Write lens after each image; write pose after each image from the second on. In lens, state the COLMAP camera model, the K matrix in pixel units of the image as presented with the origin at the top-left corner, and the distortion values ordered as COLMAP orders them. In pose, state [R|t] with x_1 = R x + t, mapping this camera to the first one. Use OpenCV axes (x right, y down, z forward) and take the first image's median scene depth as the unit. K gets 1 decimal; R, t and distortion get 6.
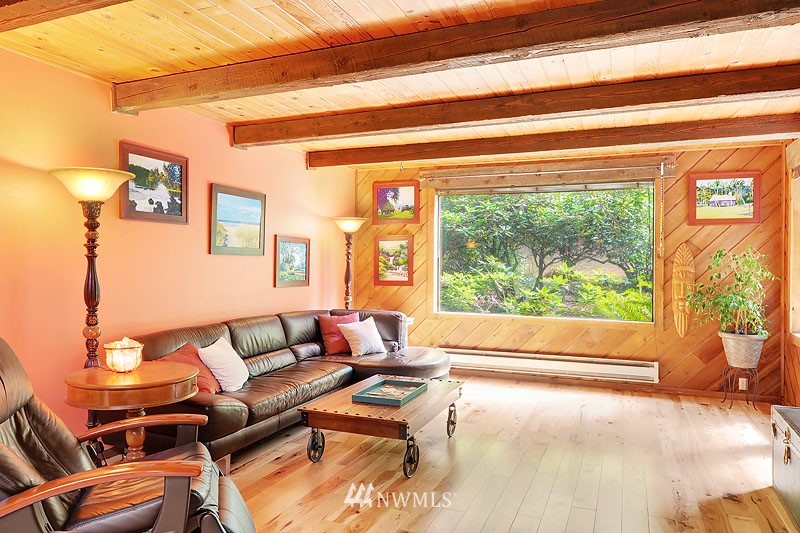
lens RADIAL K [[544.9, 0, 399.6], [0, 544.9, 264.1], [0, 0, 1]] dist [-0.000566, 0.000043]
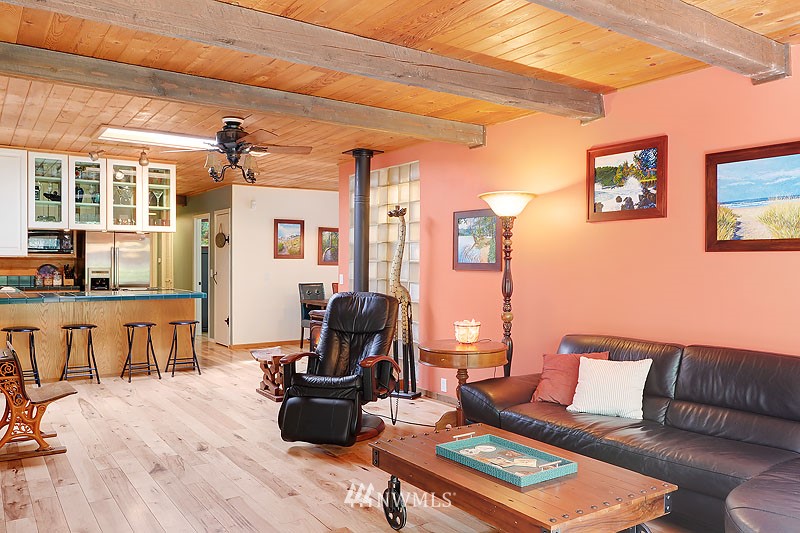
lens RADIAL K [[639.2, 0, 399.2], [0, 639.2, 268.2], [0, 0, 1]] dist [-0.004803, -0.002133]
pose [[-0.544287, -0.011771, -0.838817, 0.661448], [-0.011967, 0.999909, -0.006266, 0.015646], [0.838814, 0.006628, -0.544378, 1.248236]]
